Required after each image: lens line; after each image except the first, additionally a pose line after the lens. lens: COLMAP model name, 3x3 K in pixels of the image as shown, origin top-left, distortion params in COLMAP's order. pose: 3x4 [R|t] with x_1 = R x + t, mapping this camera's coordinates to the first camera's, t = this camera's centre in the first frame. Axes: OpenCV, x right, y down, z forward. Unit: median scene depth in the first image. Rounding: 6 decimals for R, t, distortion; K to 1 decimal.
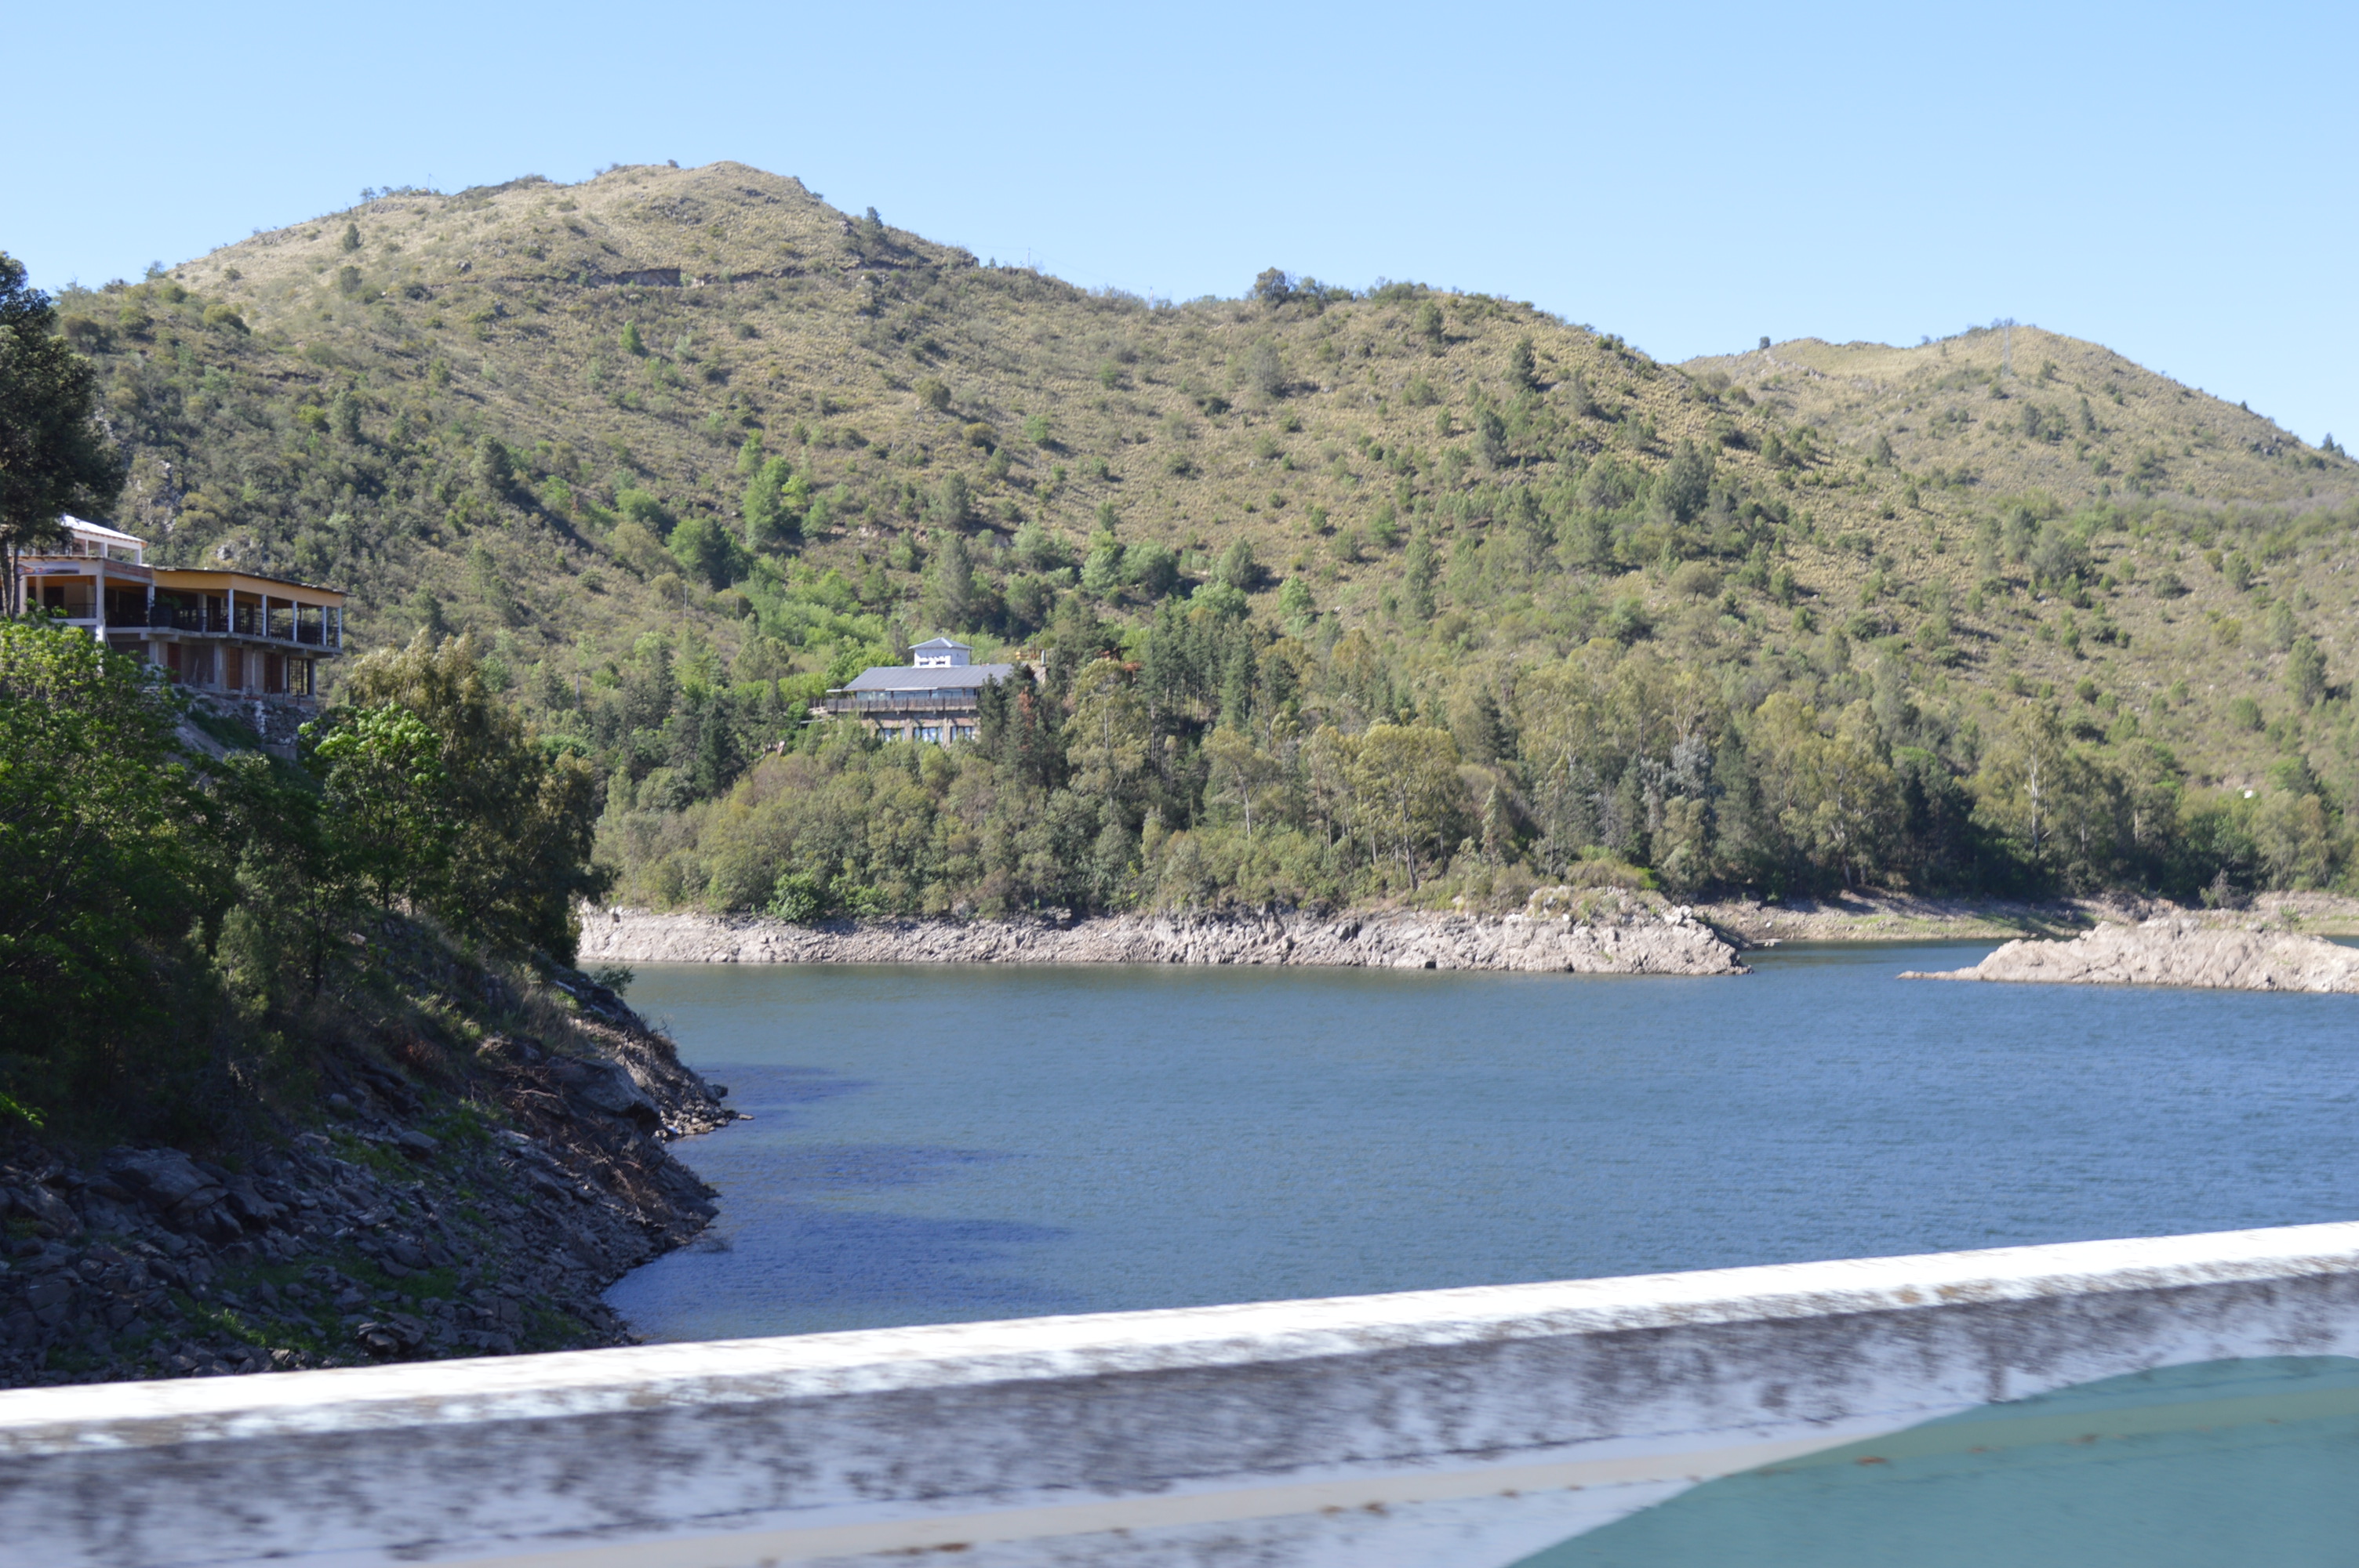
lens RADIAL K [[3468.3, 0, 1173.4], [0, 3468.3, 808.4], [0, 0, 1]] dist [-0.020323, 0.000000]
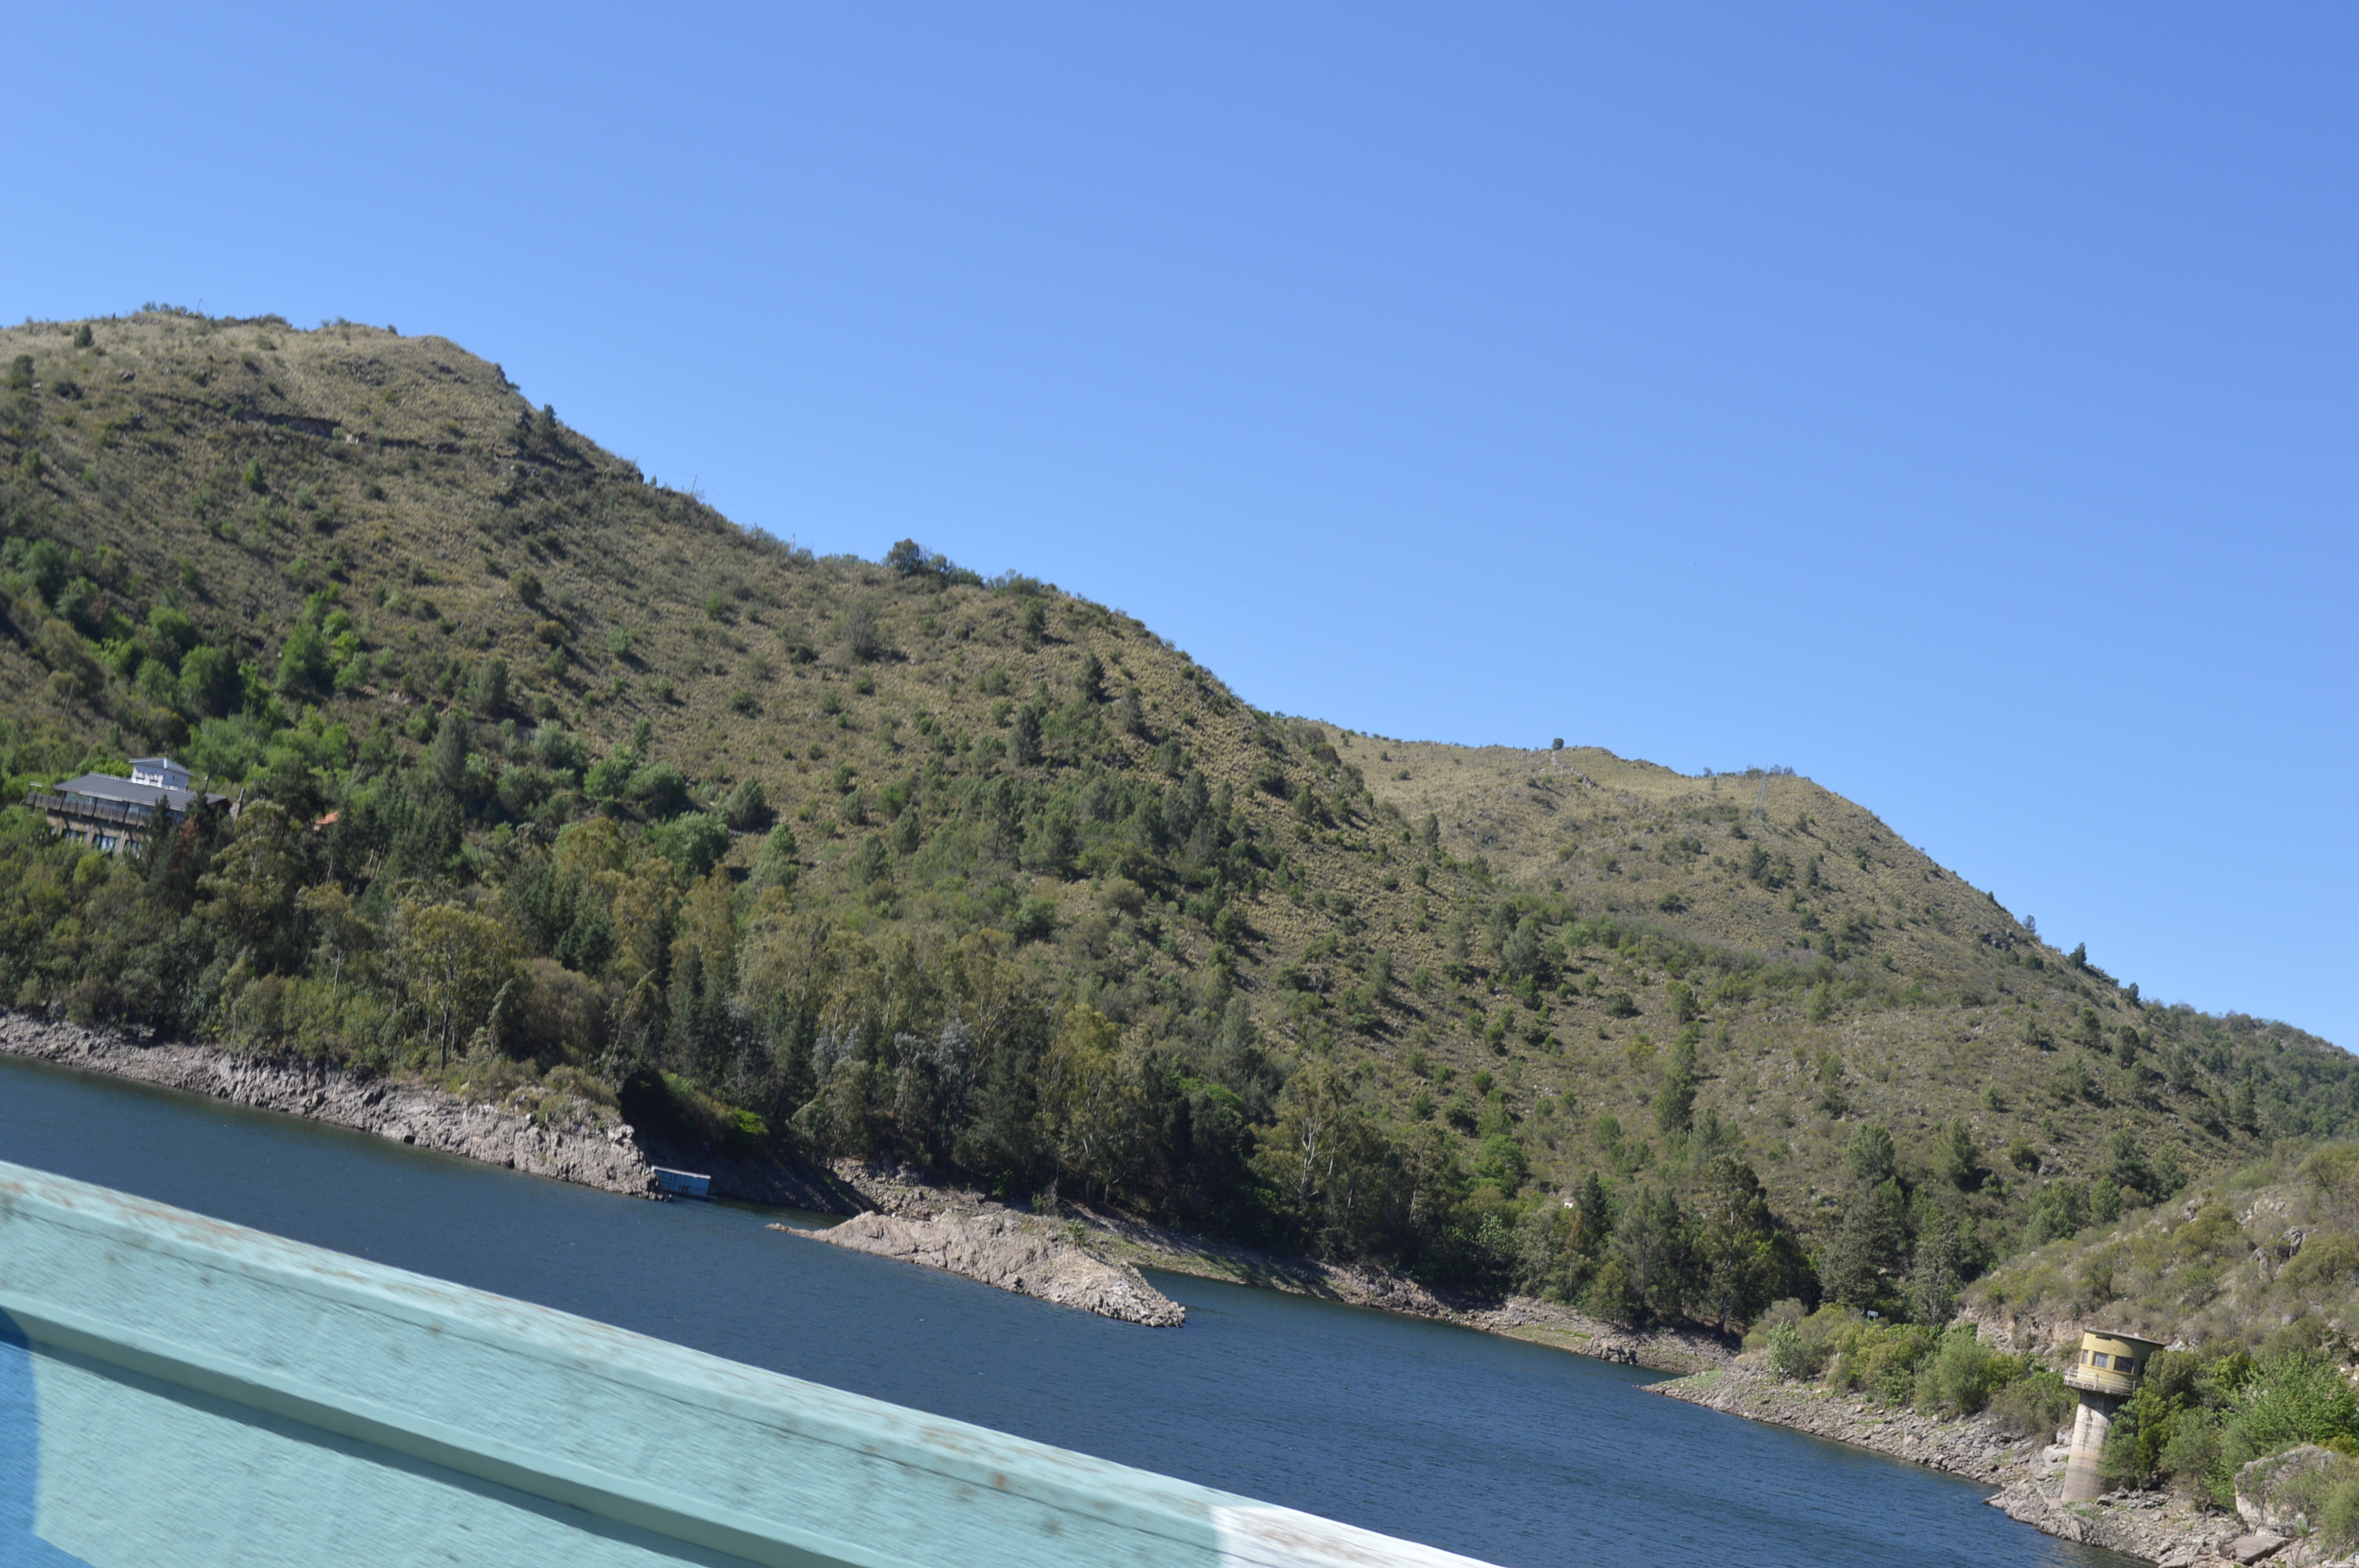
lens RADIAL K [[3468.3, 0, 1170.0], [0, 3468.3, 773.6], [0, 0, 1]] dist [-0.020323, 0.000000]
pose [[0.979198, 0.202656, -0.010088, 0.150316], [-0.202626, 0.974016, -0.101175, -0.000916], [-0.010678, 0.101115, 0.994817, -0.013195]]
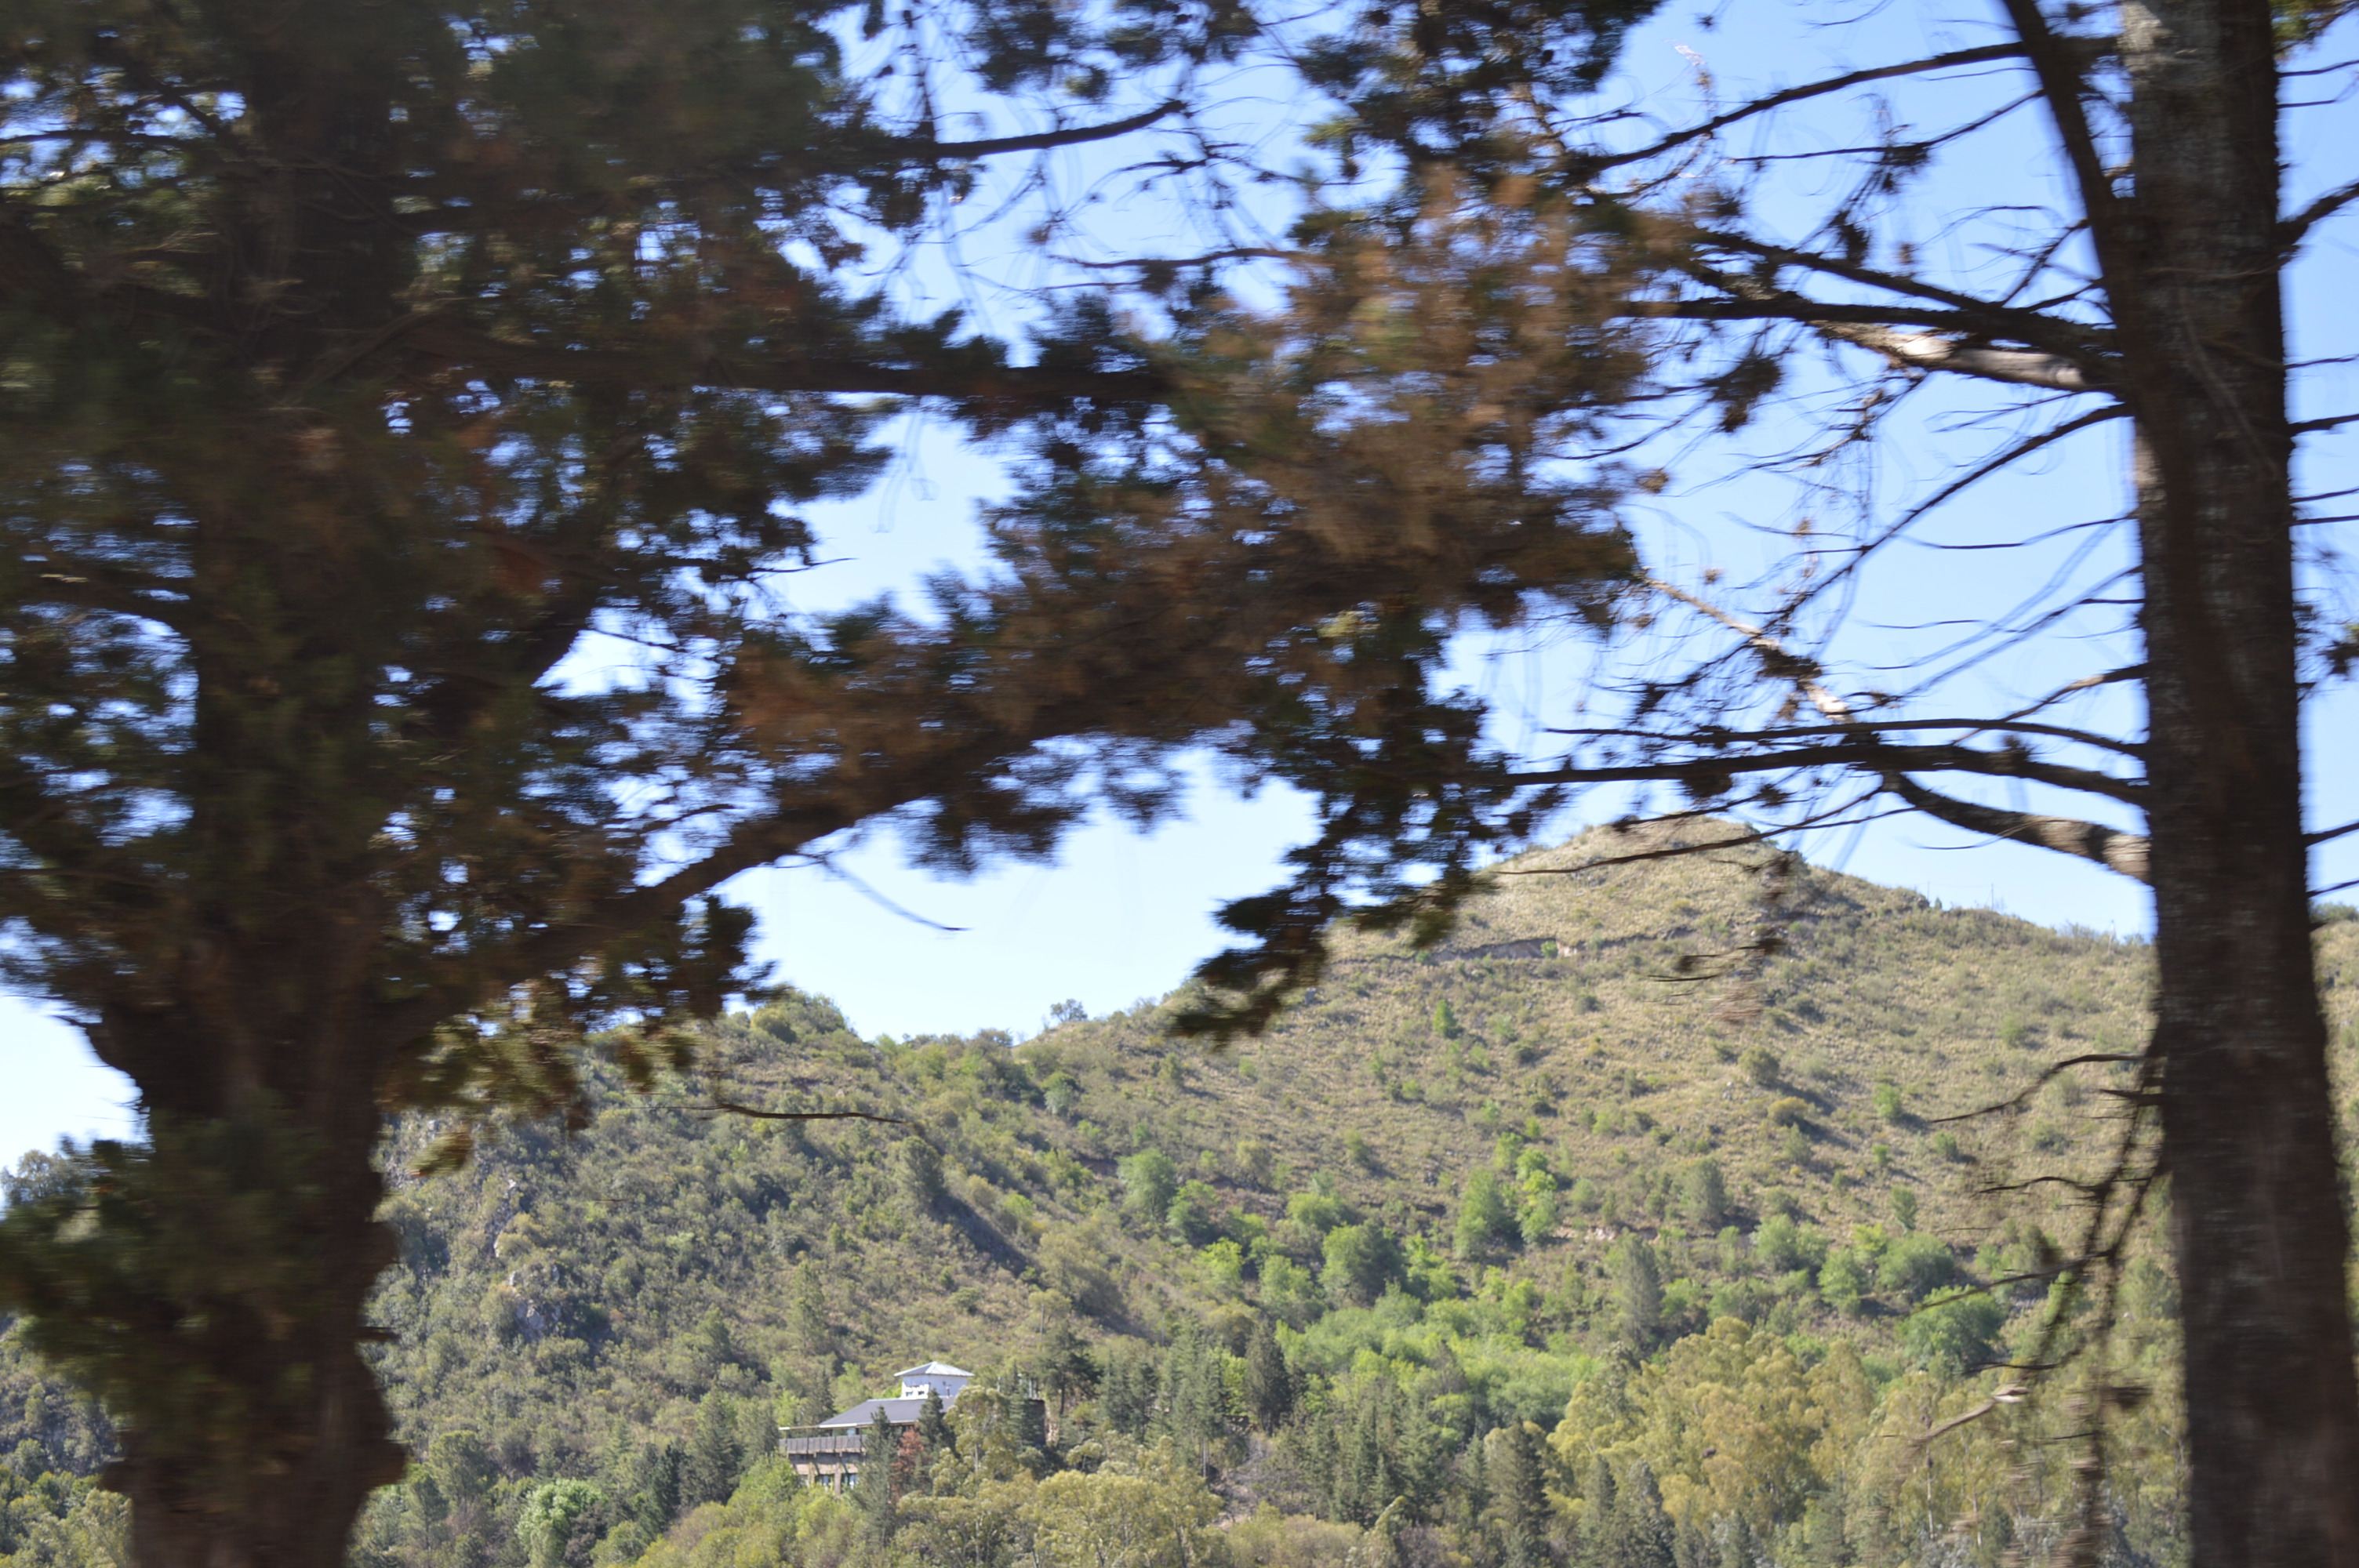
lens RADIAL K [[3791.9, 0, 1172.9], [0, 3791.9, 784.4], [0, 0, 1]] dist [-0.004303, 0.000000]
pose [[0.874874, -0.087281, -0.476422, 0.269627], [-0.010137, 0.980115, -0.198173, -0.003741], [0.484245, 0.178205, 0.856592, 0.149383]]
